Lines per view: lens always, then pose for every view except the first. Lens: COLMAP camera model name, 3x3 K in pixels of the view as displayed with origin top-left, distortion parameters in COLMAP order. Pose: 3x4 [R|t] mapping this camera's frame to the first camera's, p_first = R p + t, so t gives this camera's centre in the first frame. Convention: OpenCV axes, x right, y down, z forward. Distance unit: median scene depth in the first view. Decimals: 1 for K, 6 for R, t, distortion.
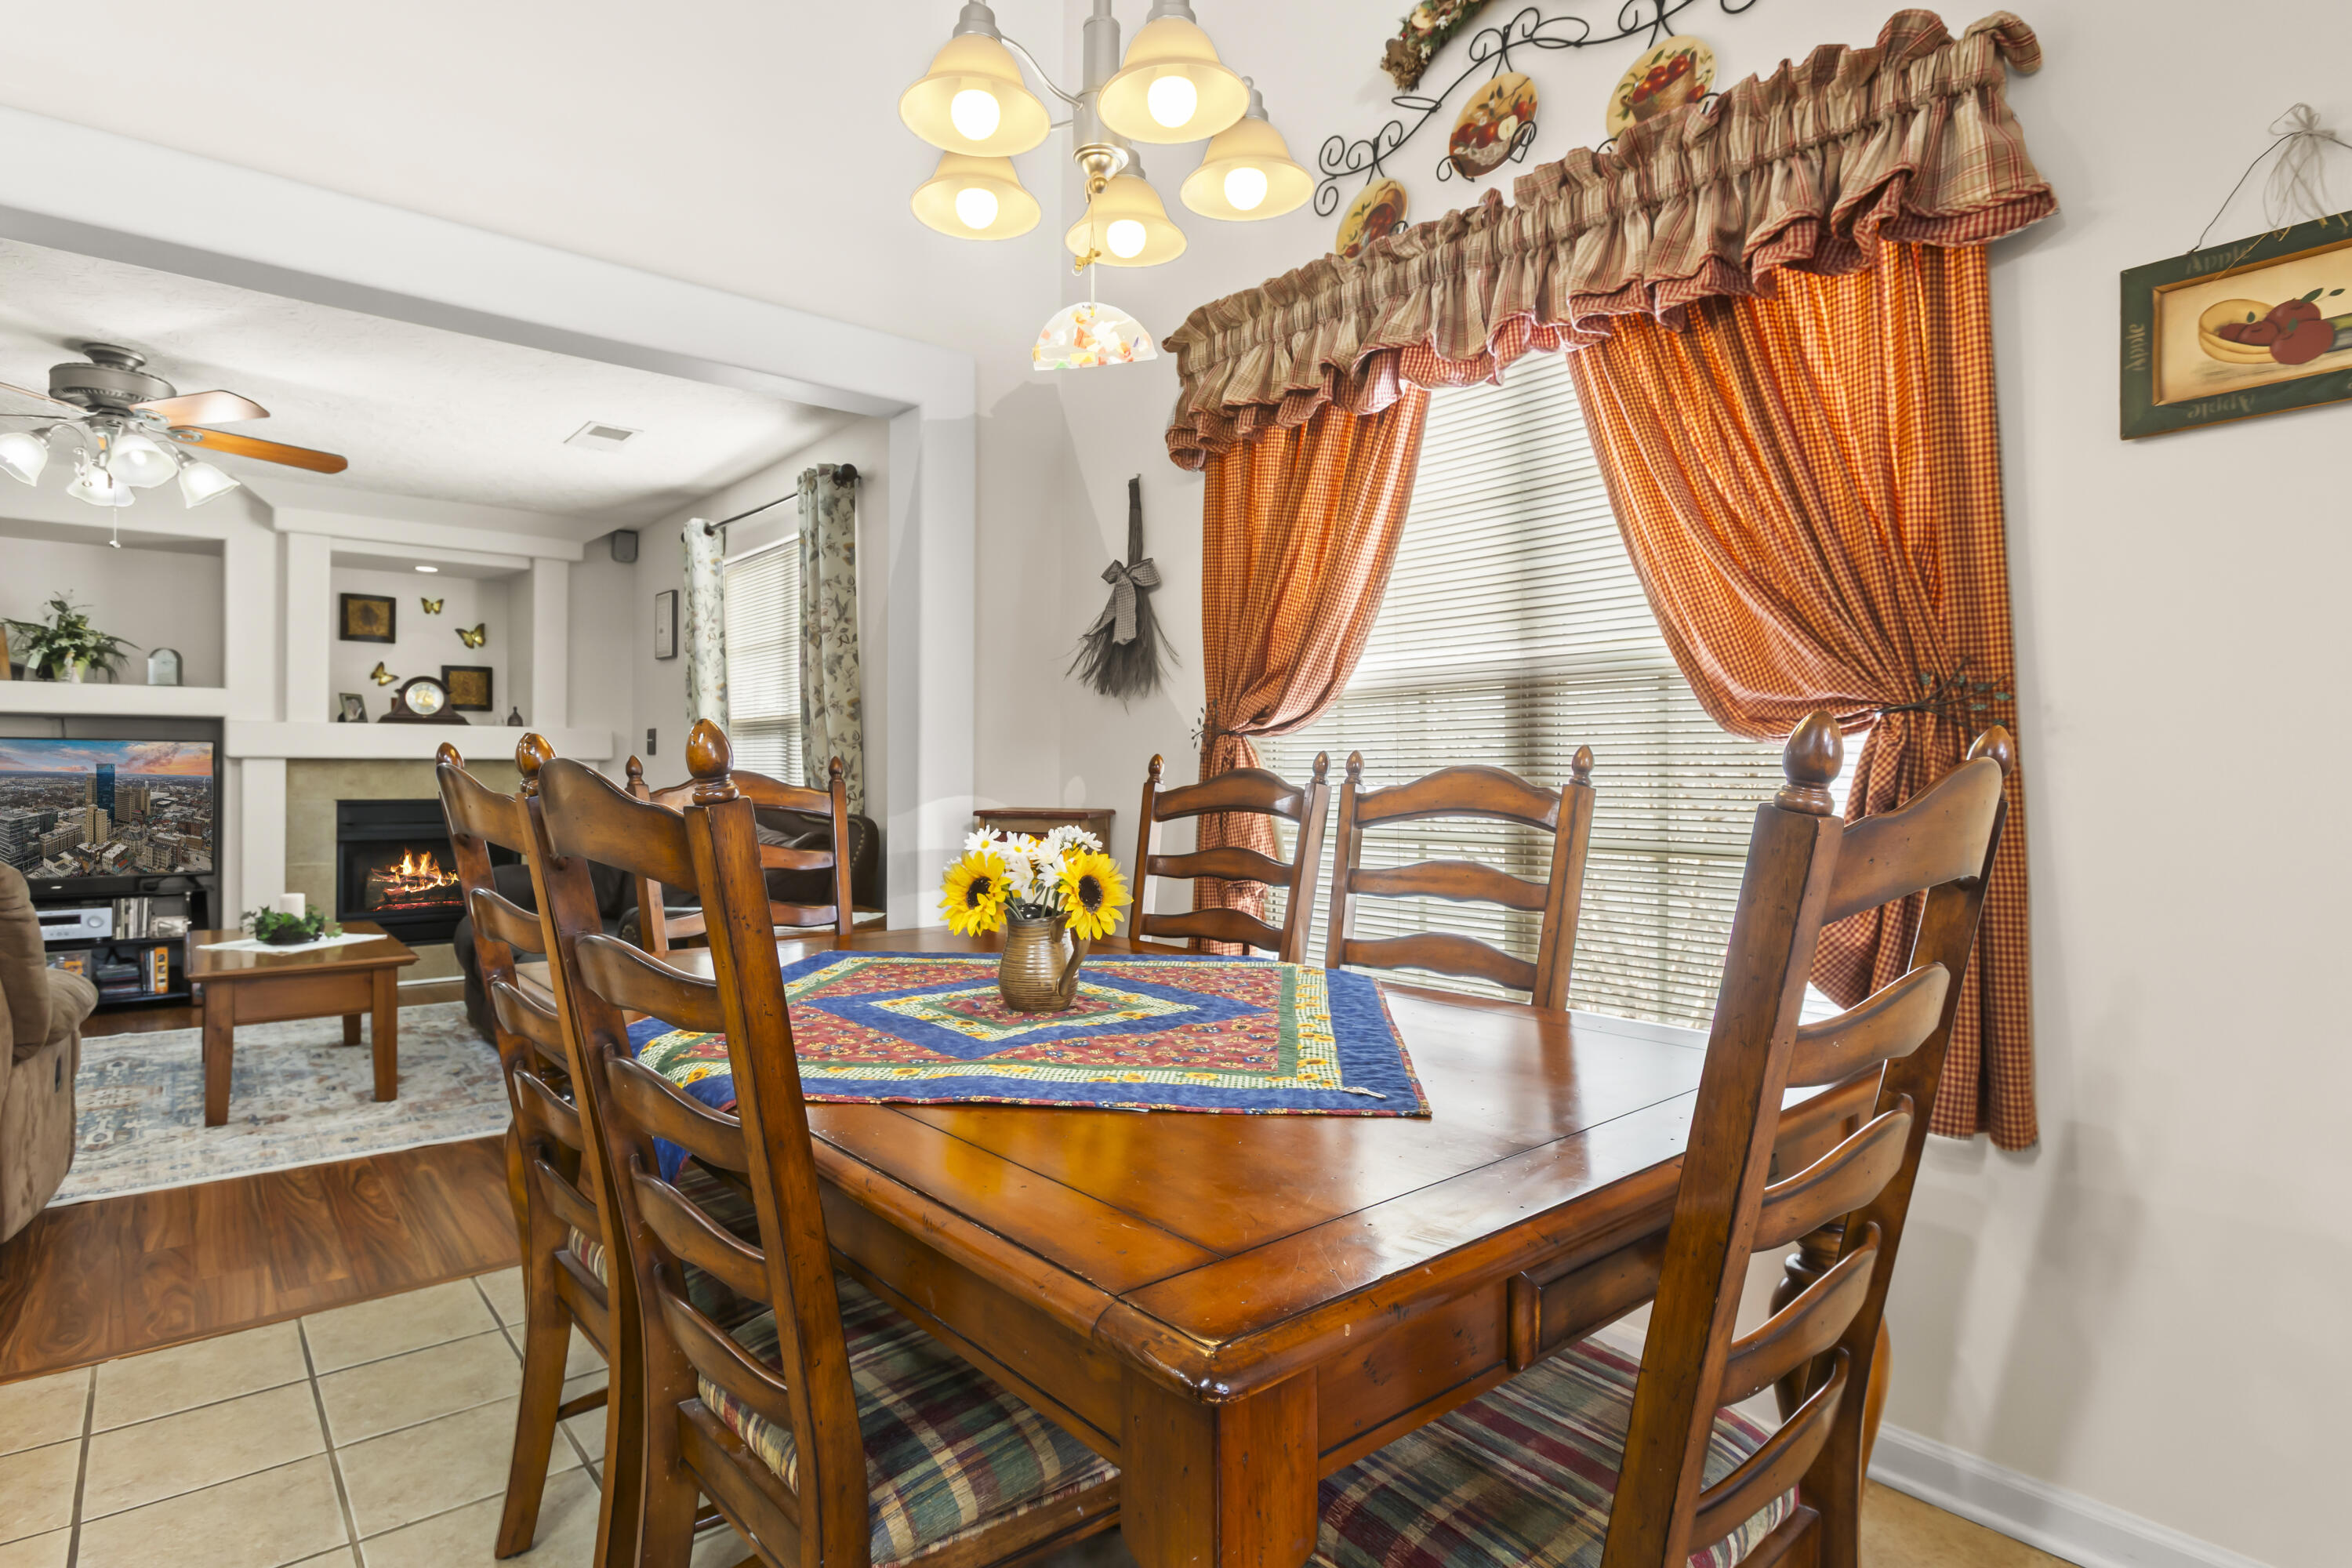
lens RADIAL K [[1200.6, 0, 1151.2], [0, 1200.6, 777.4], [0, 0, 1]] dist [-0.001252, 0.000567]
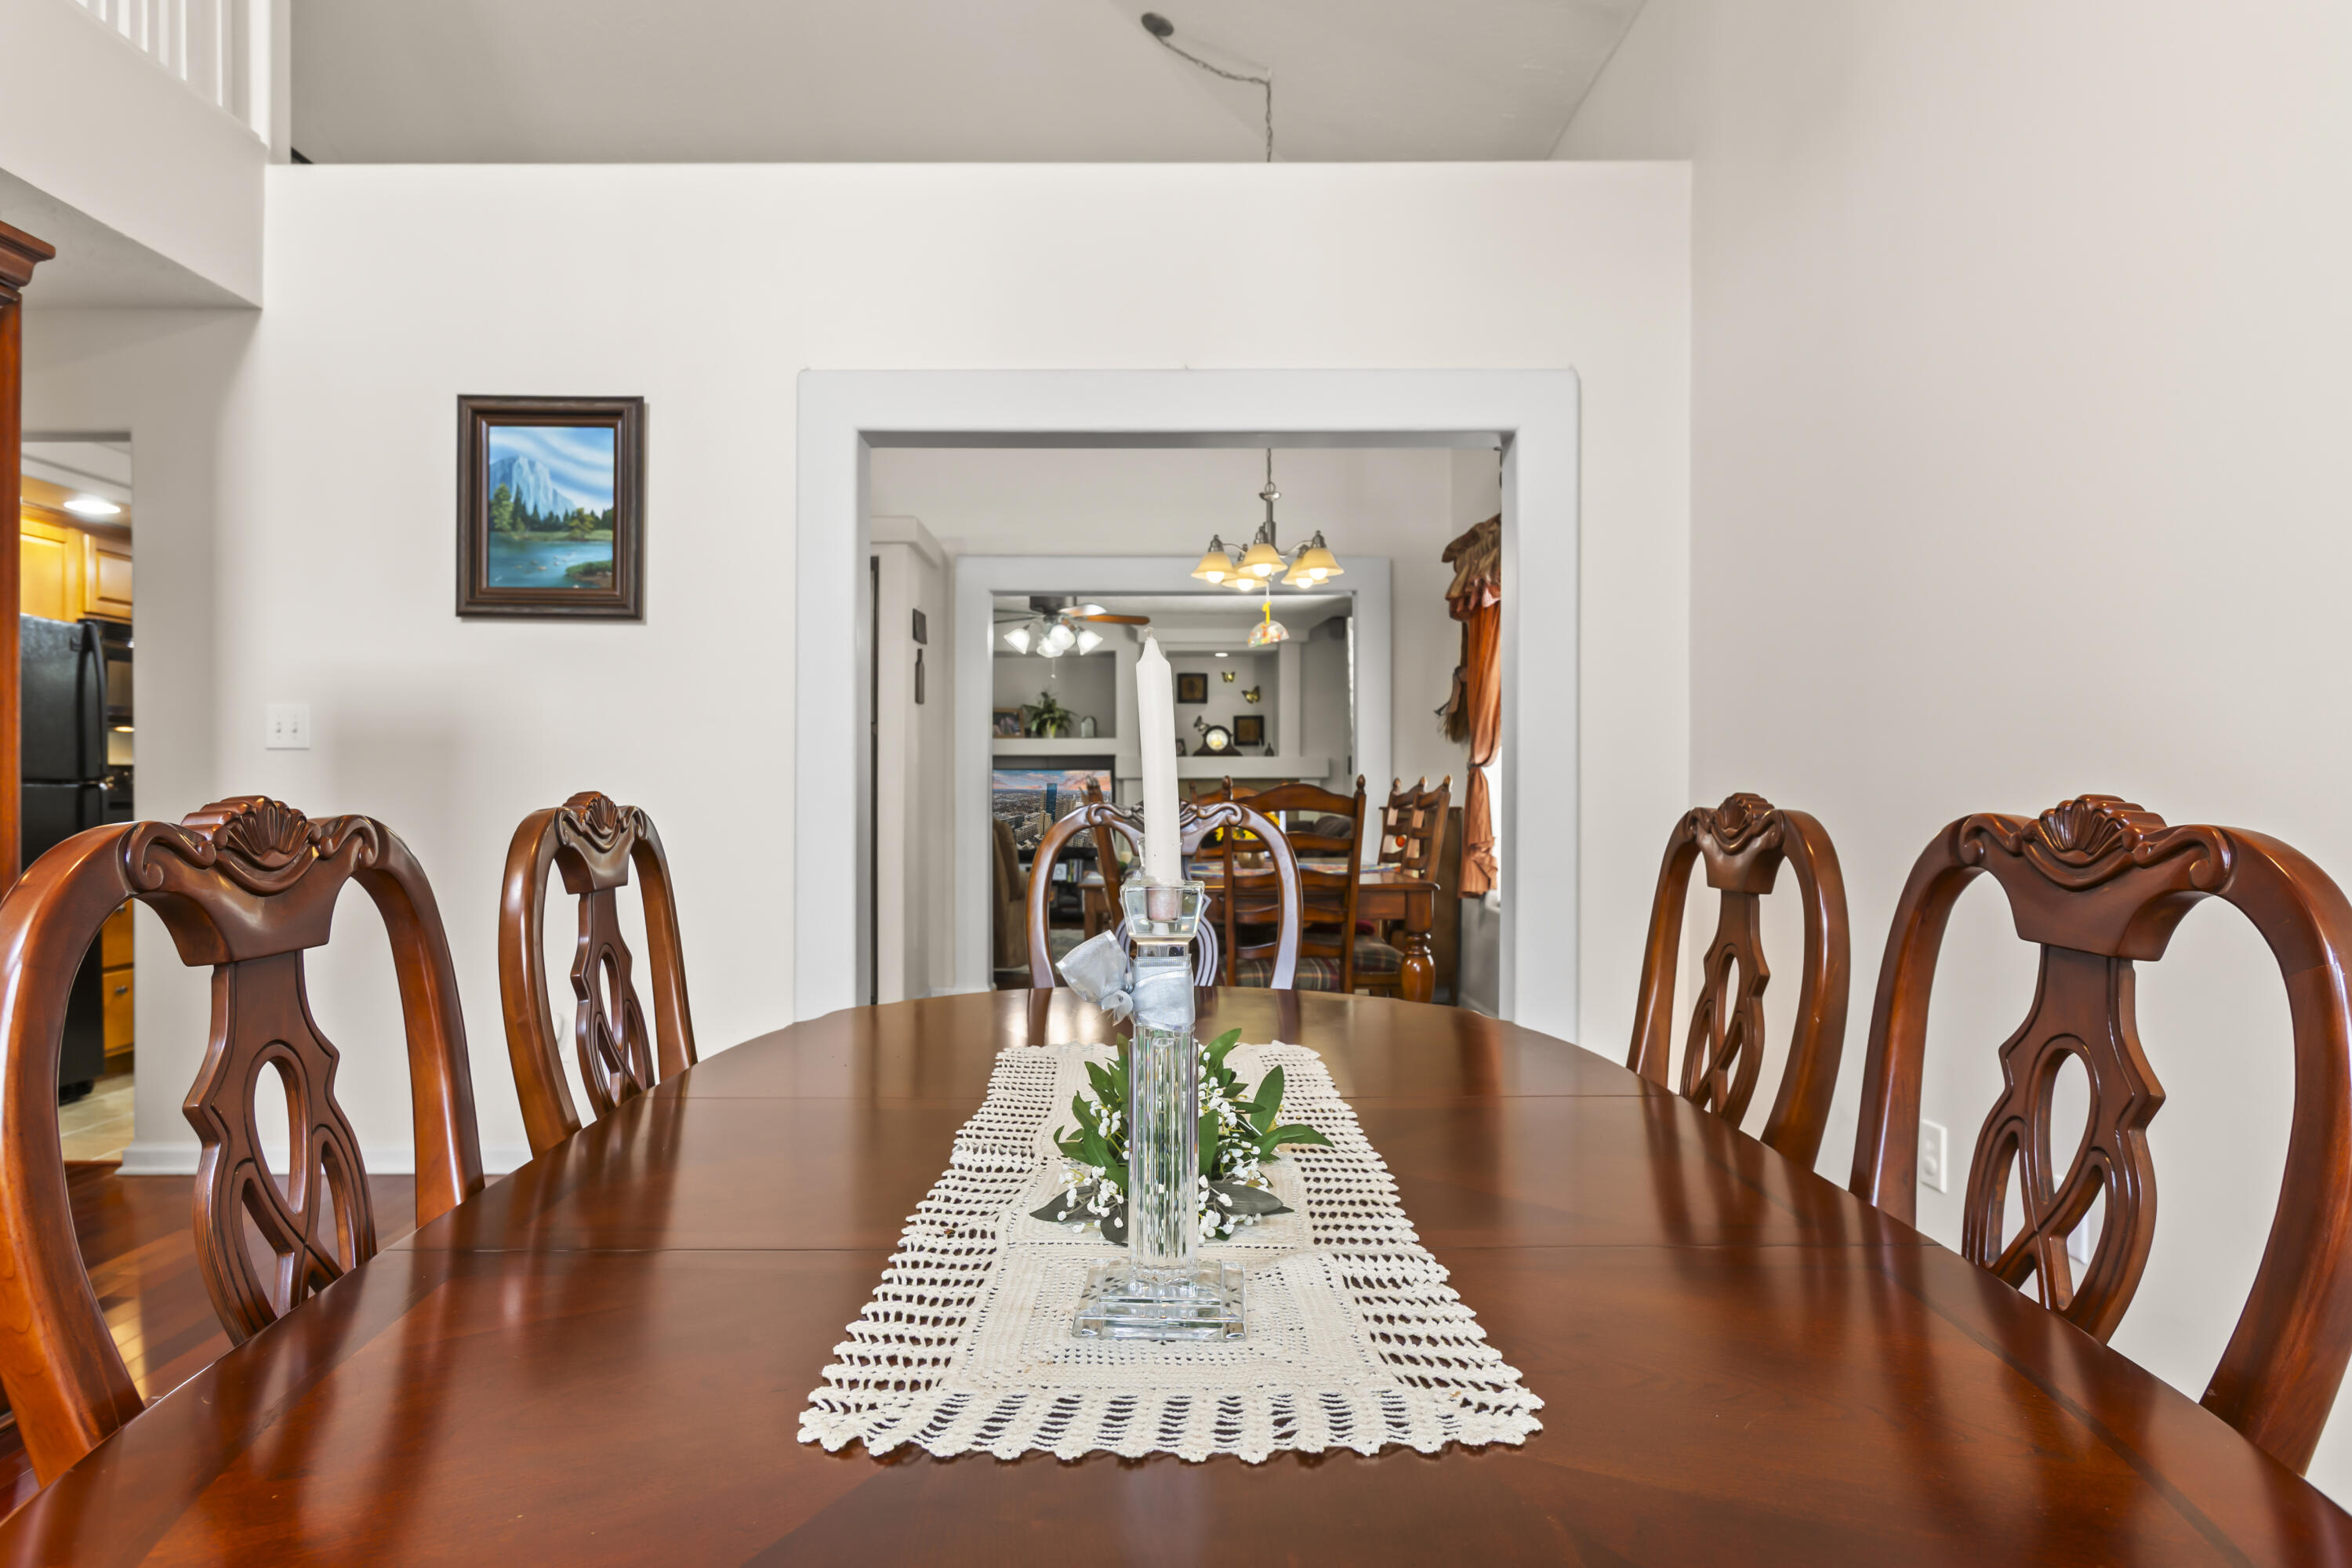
lens RADIAL K [[1416.3, 0, 1163.3], [0, 1416.3, 790.9], [0, 0, 1]] dist [-0.025057, 0.020246]
pose [[0.773864, -0.002199, -0.633348, 0.575806], [0.001902, 0.999998, -0.001148, 0.002948], [0.633349, -0.000316, 0.773867, -0.533572]]
